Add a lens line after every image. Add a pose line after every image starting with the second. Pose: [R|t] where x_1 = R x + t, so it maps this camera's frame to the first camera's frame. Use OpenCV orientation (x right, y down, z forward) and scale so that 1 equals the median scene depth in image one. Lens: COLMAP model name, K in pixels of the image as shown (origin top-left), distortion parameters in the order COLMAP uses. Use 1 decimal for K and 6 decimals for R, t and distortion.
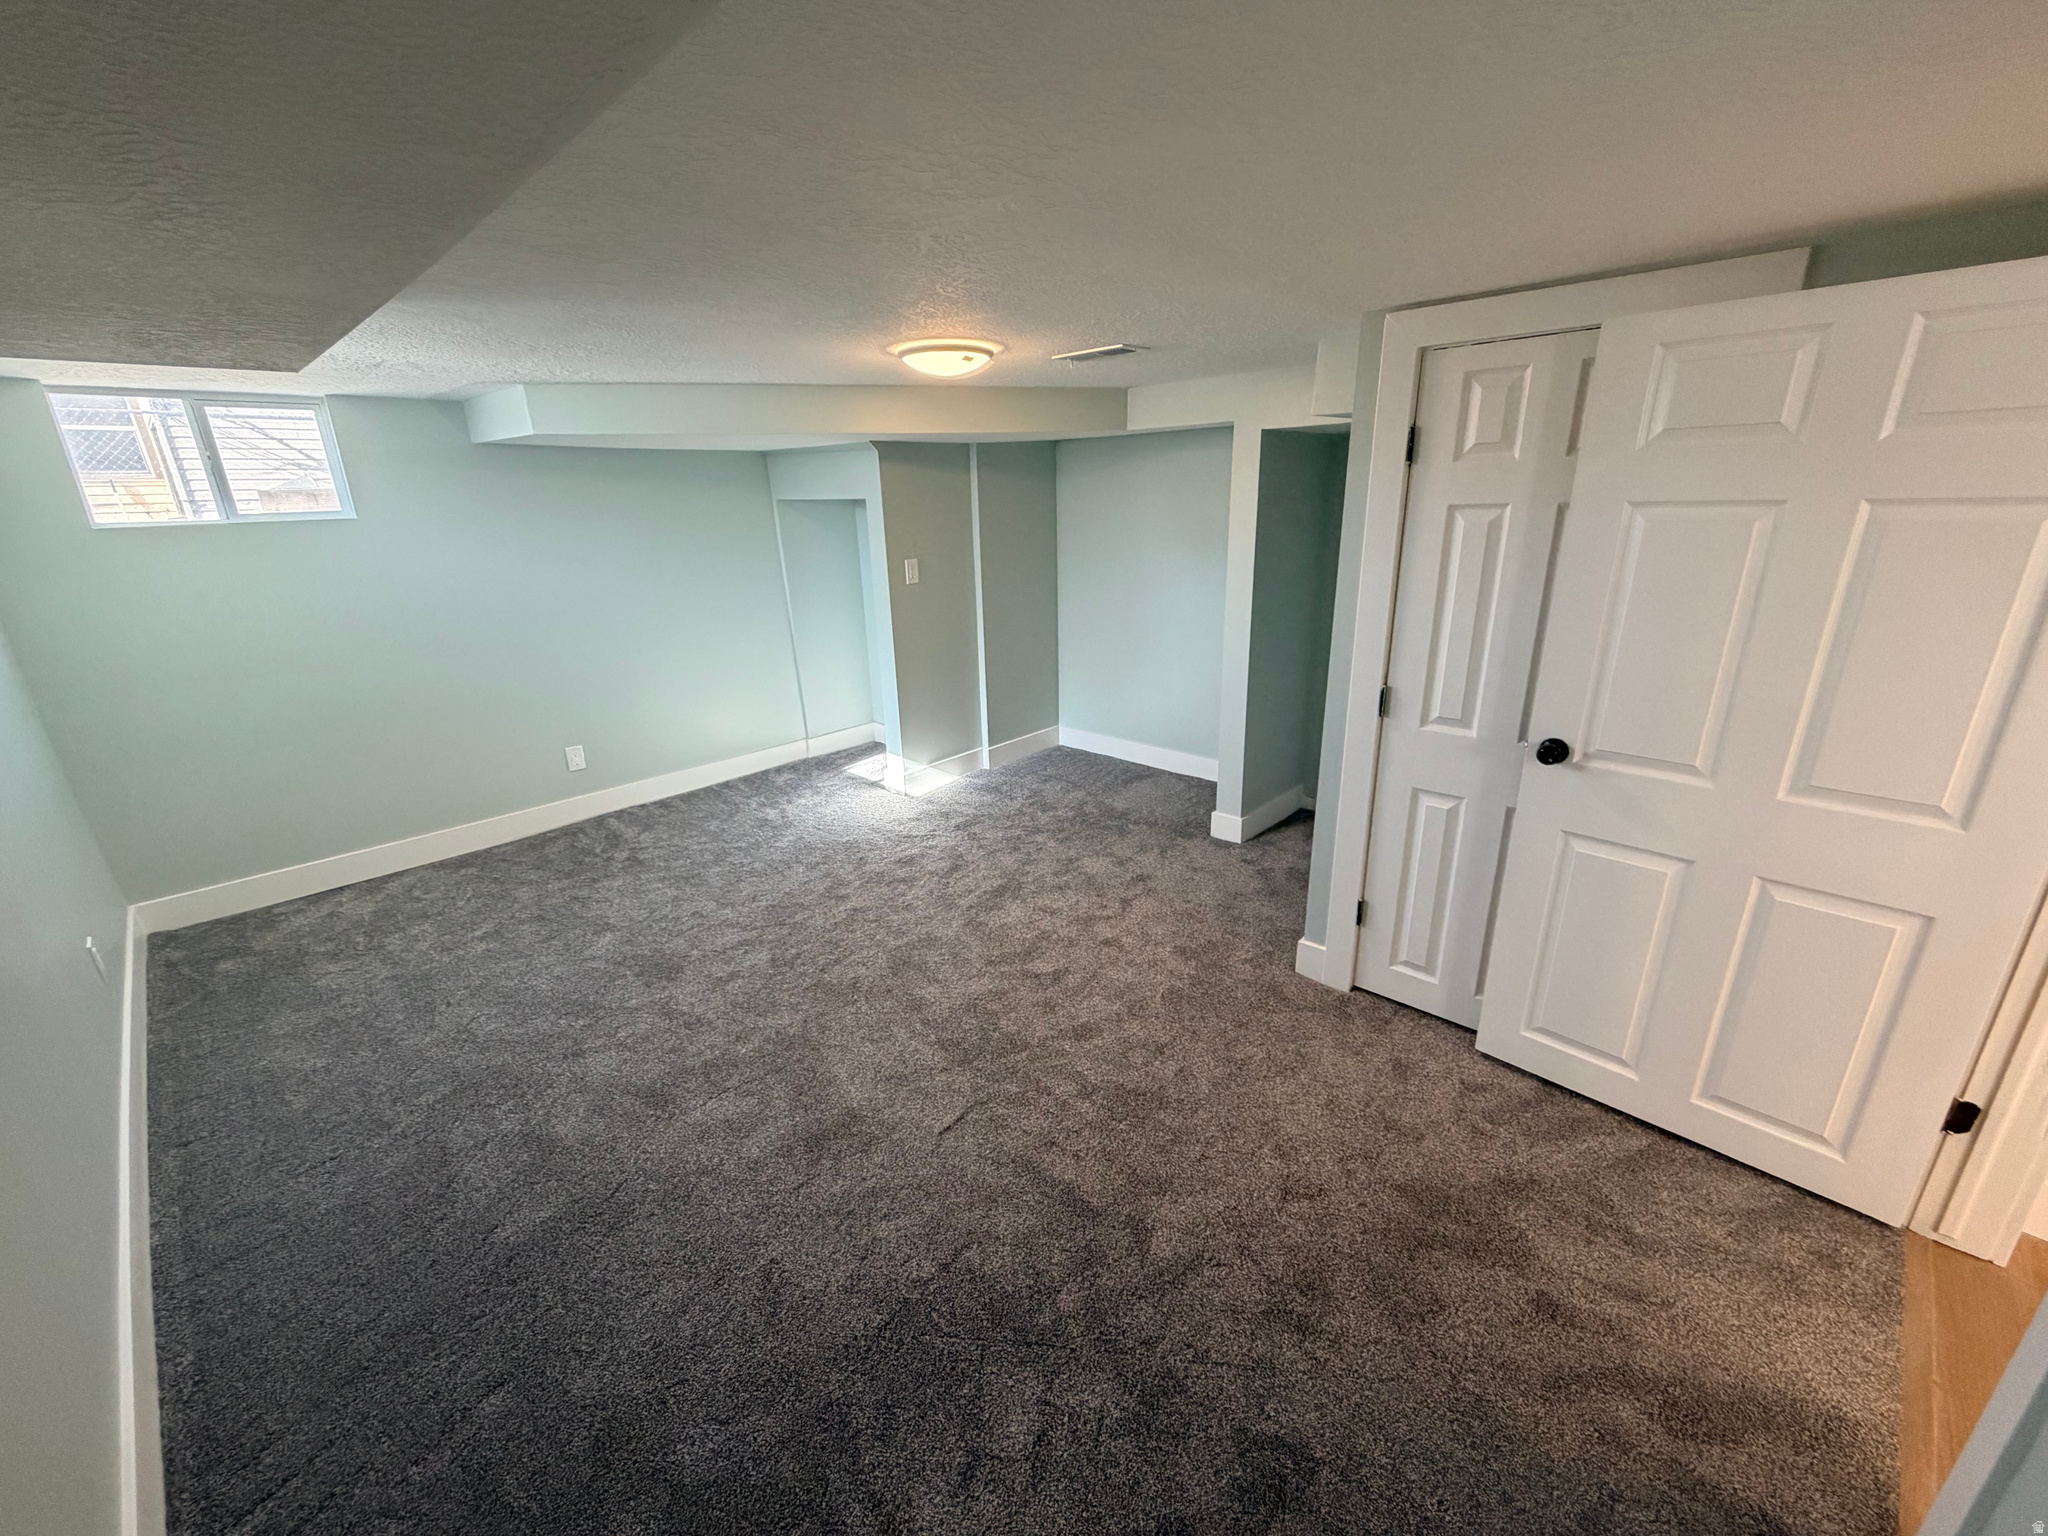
lens RADIAL K [[813.5, 0, 1020.8], [0, 813.5, 764.0], [0, 0, 1]] dist [-0.001473, 0.000782]
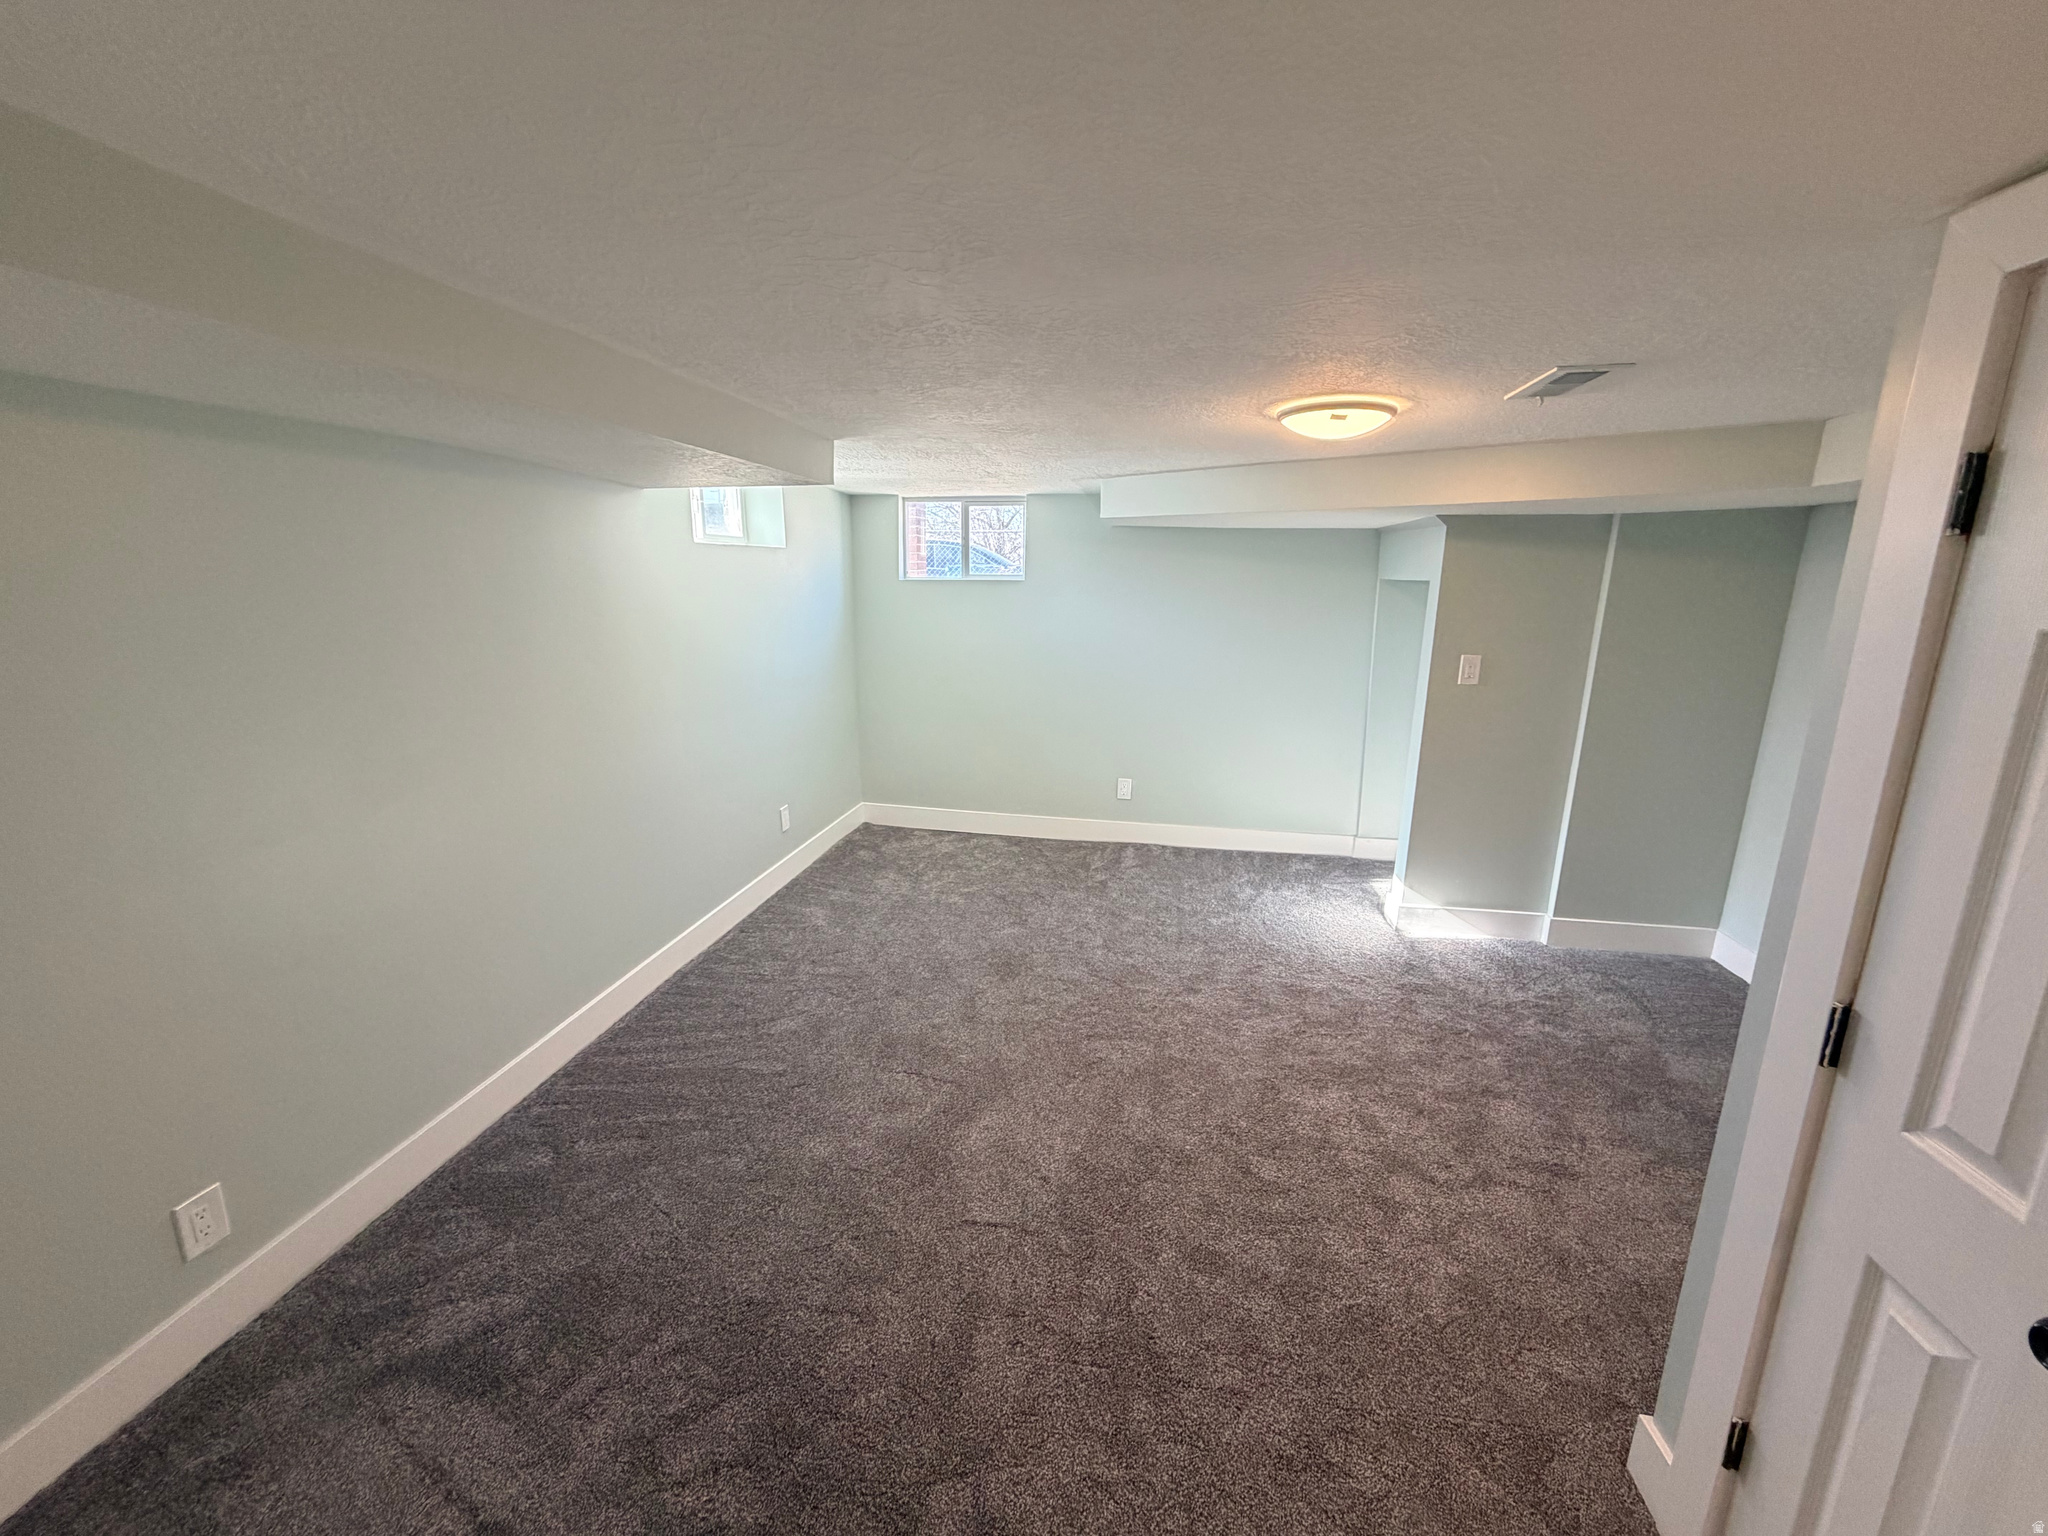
lens RADIAL K [[813.5, 0, 1018.7], [0, 813.5, 766.2], [0, 0, 1]] dist [-0.001473, 0.000782]
pose [[0.558427, 0.219123, -0.800090, 0.330970], [-0.287162, 0.955914, 0.061373, -0.075484], [0.778265, 0.195484, 0.596732, 0.212247]]
